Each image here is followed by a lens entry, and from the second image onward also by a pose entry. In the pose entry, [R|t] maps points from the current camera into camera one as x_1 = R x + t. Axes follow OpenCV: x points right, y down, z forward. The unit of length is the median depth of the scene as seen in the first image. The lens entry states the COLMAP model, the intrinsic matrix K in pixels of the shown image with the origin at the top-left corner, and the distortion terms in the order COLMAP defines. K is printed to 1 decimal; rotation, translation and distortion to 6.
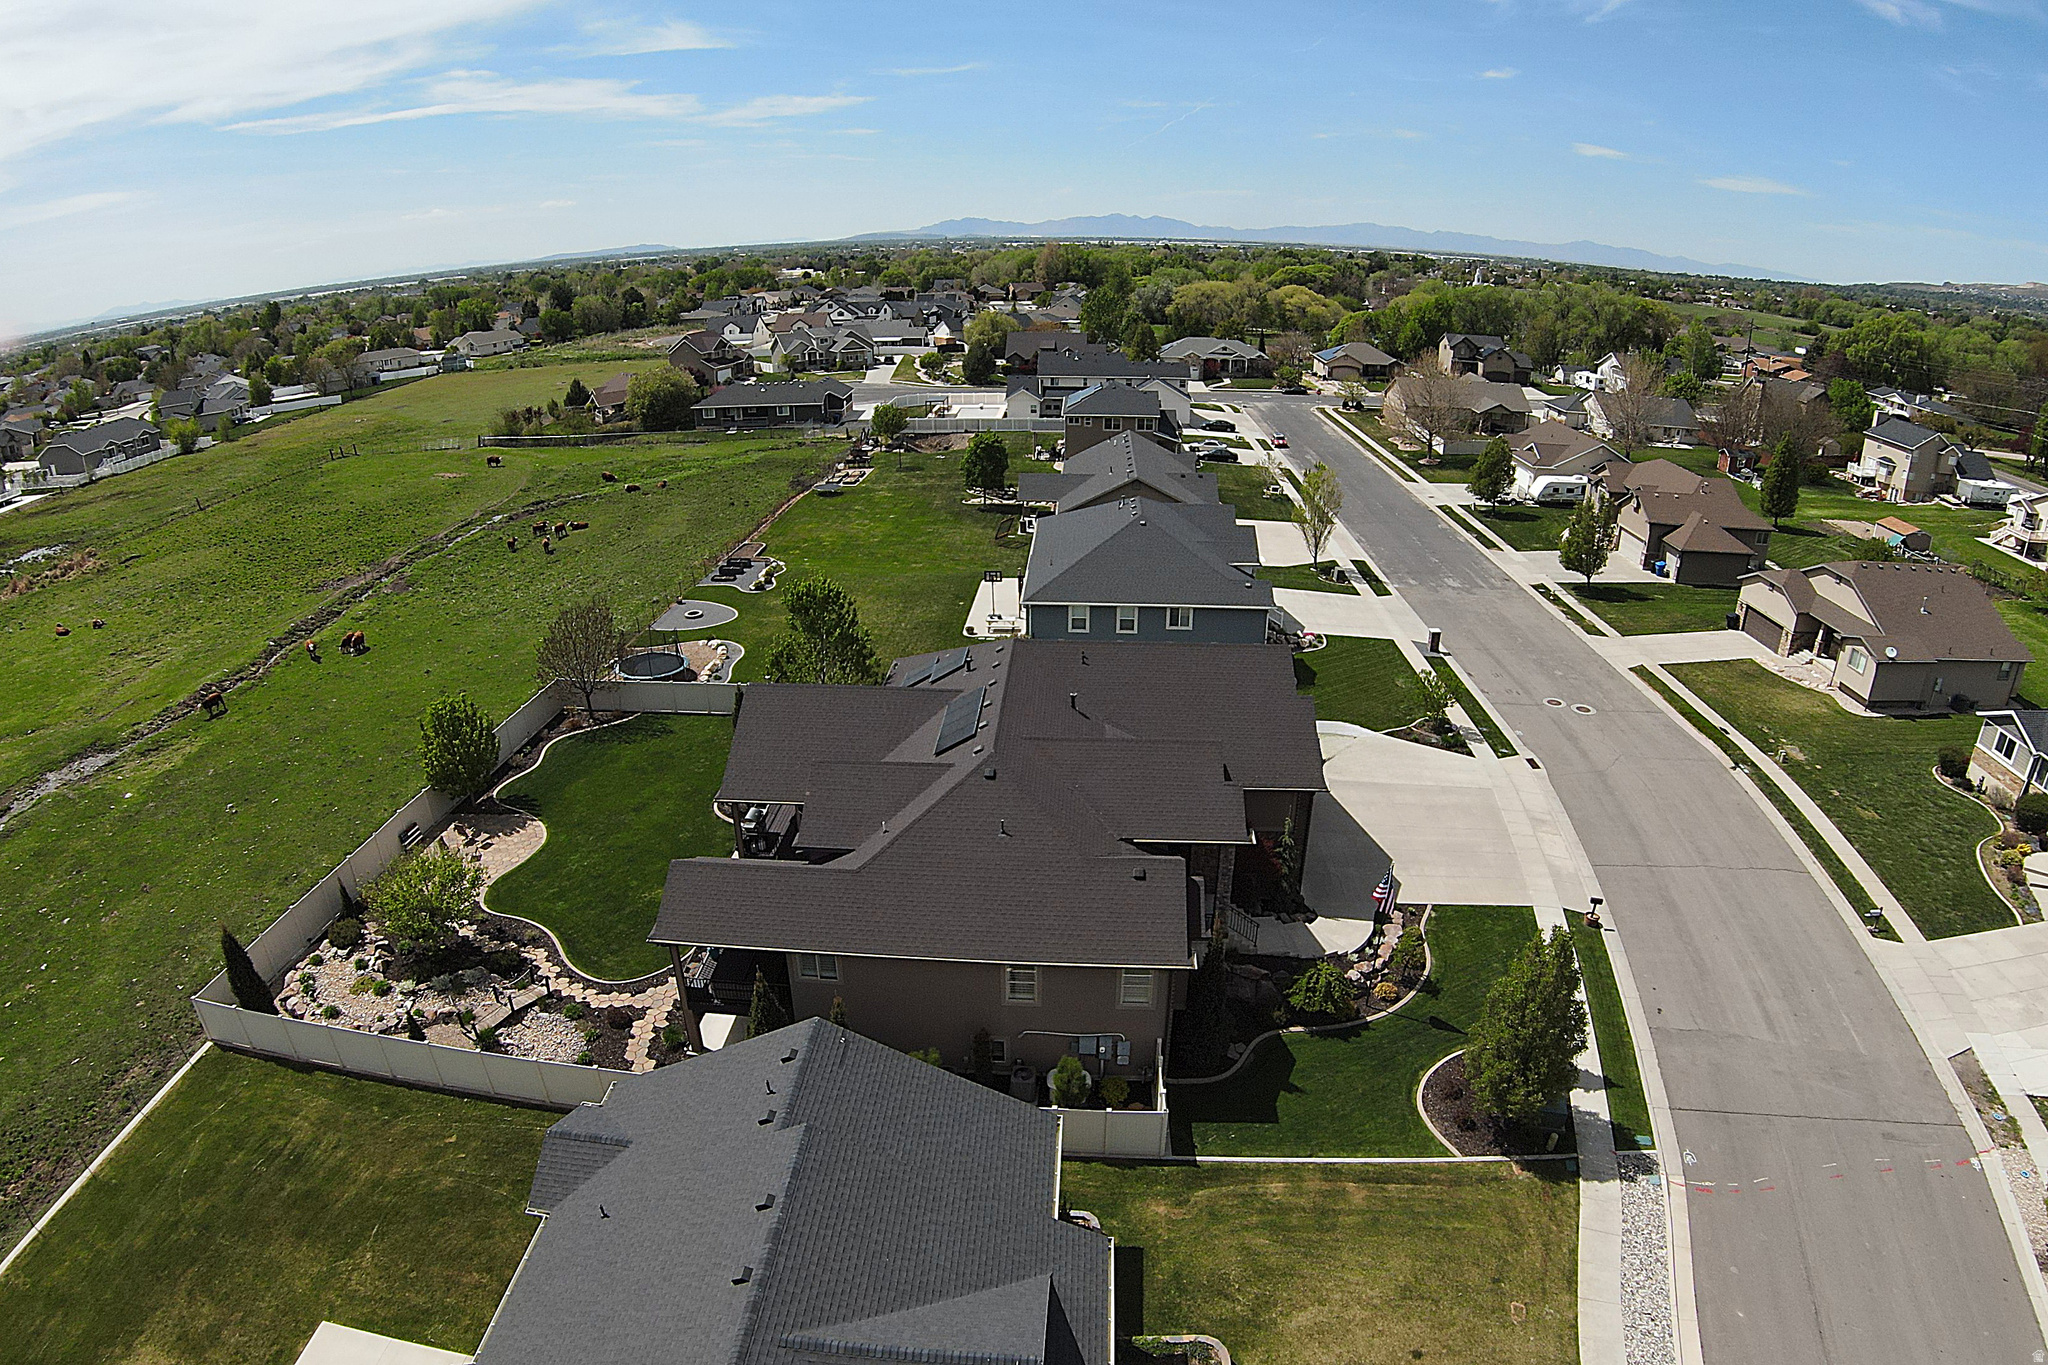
lens RADIAL K [[1078.7, 0, 1018.5], [0, 1078.7, 668.1], [0, 0, 1]] dist [-0.217215, 0.046726]
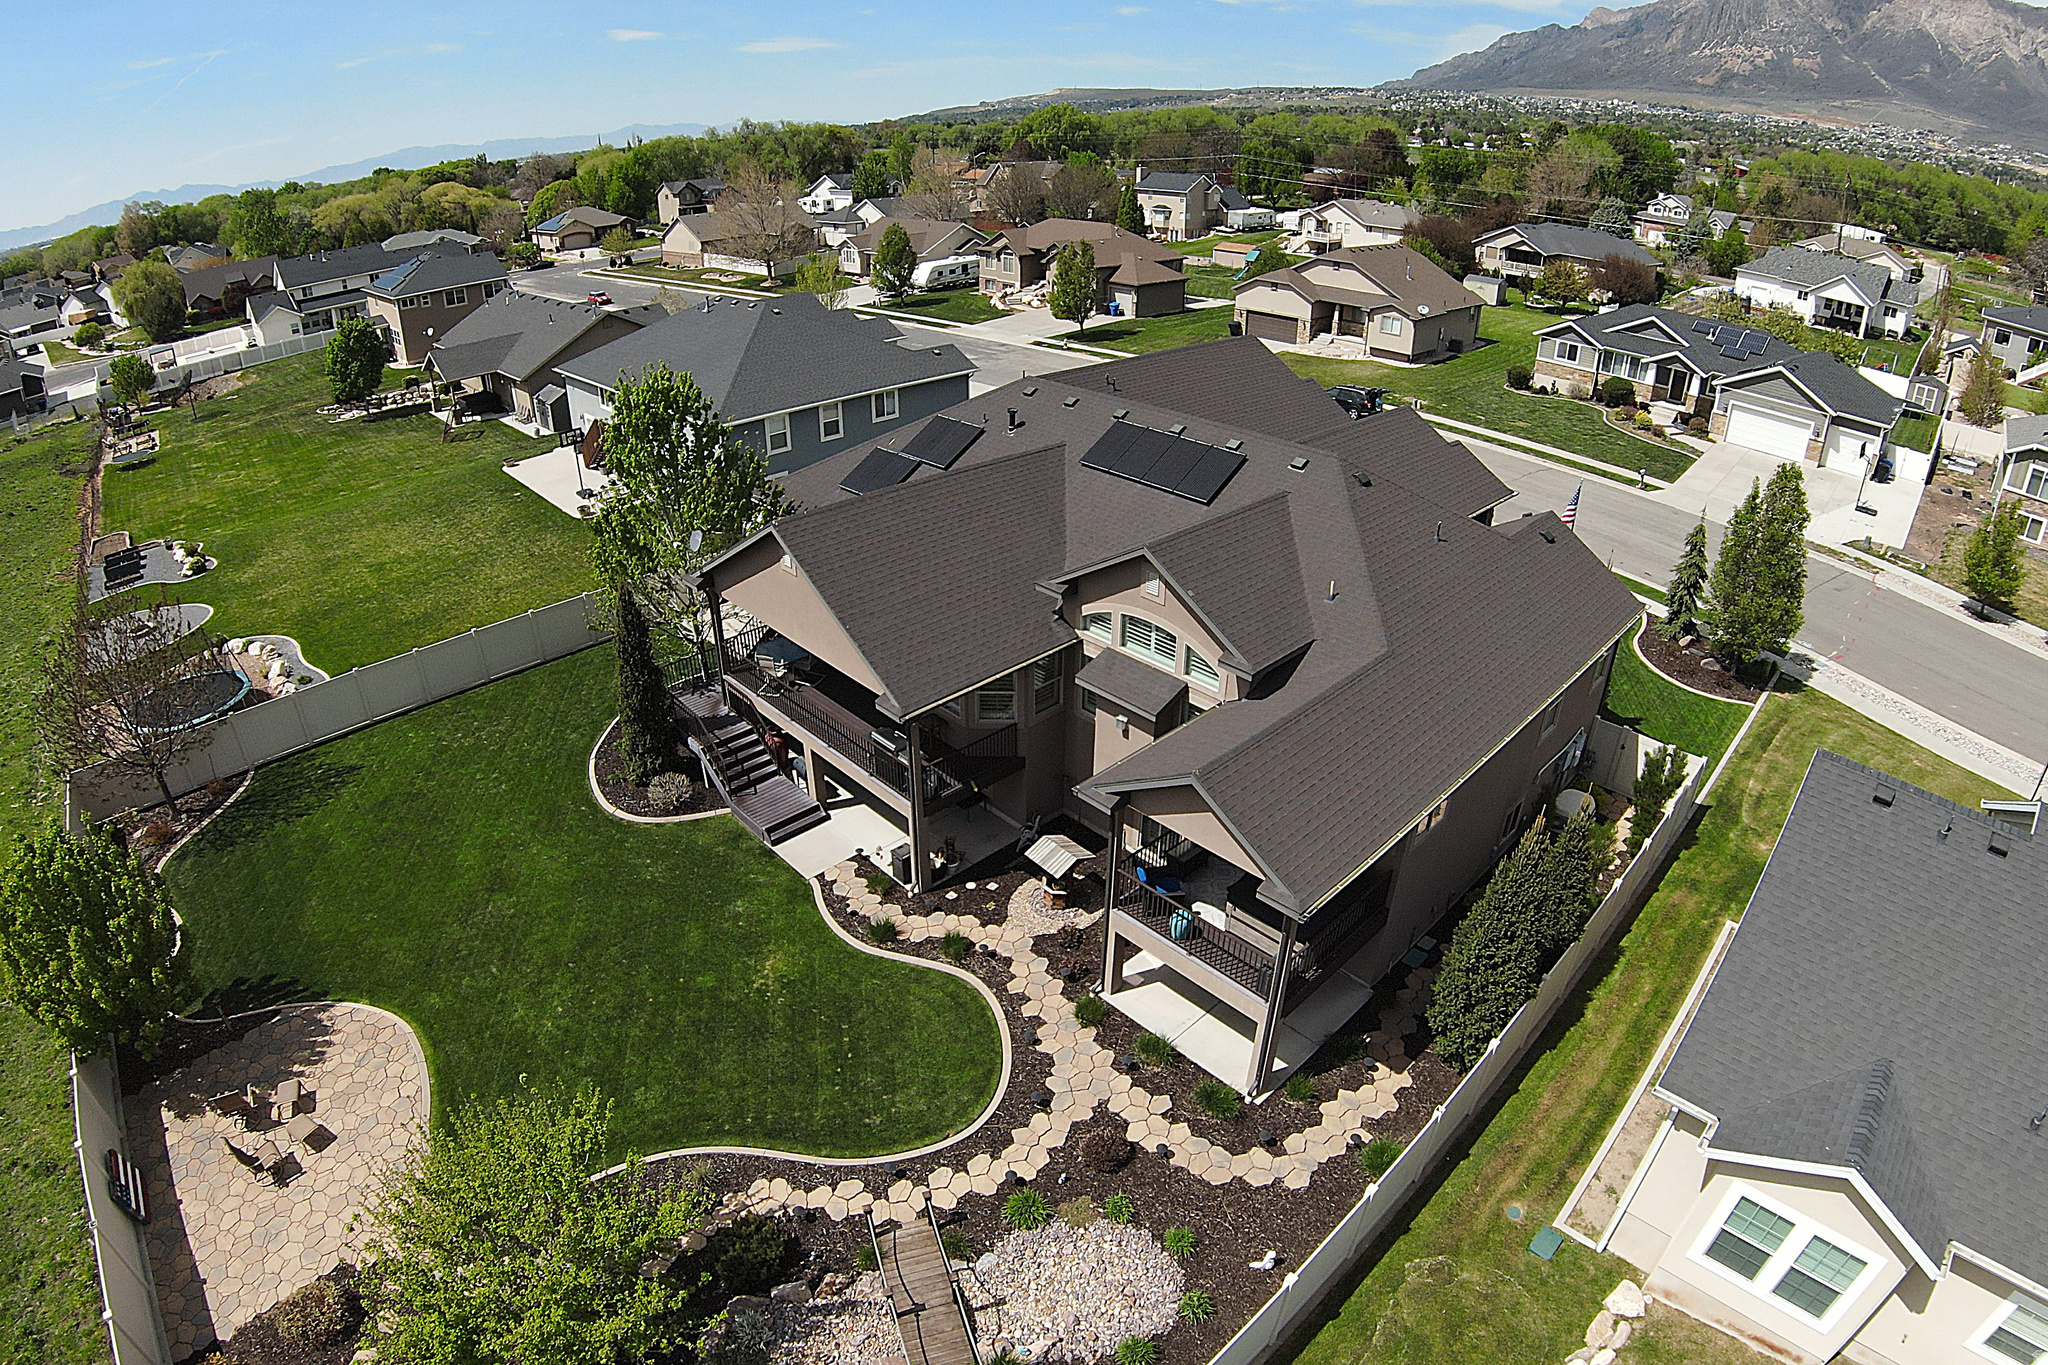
lens RADIAL K [[1078.7, 0, 1018.5], [0, 1078.7, 668.1], [0, 0, 1]] dist [-0.217215, 0.046726]
pose [[0.680936, -0.342200, 0.647476, -0.267619], [0.281982, 0.938462, 0.199437, 0.005507], [-0.675880, 0.046773, 0.735526, 0.263346]]
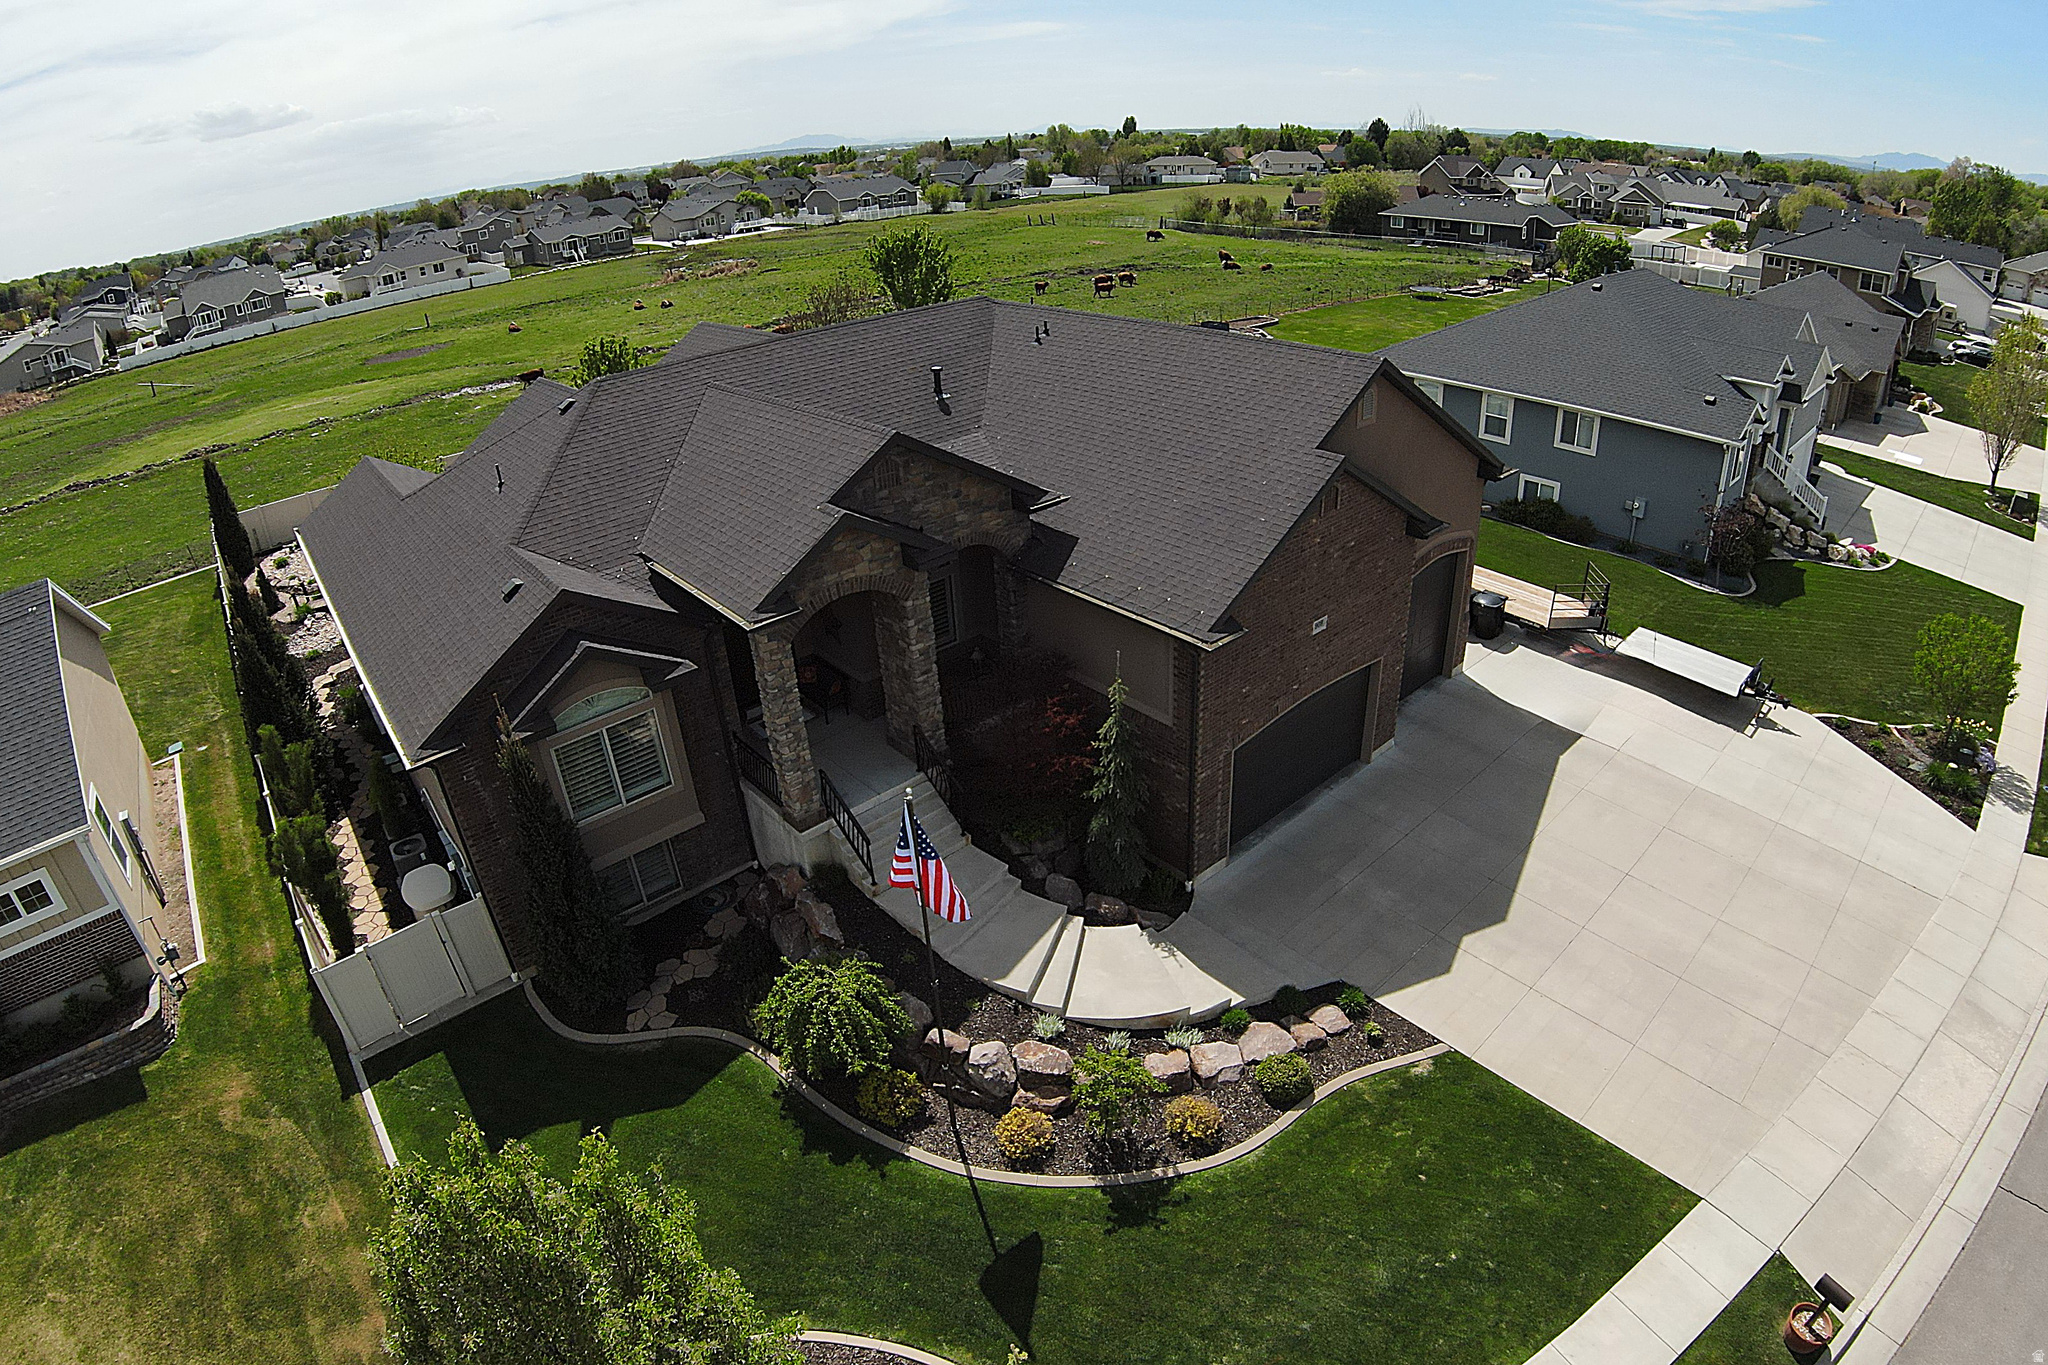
lens RADIAL K [[1078.7, 0, 1018.5], [0, 1078.7, 668.1], [0, 0, 1]] dist [-0.217215, 0.046726]
pose [[0.701309, 0.302348, -0.645563, 0.238729], [-0.226539, 0.953180, 0.200319, 0.025875], [0.675904, 0.005760, 0.736968, 0.297259]]
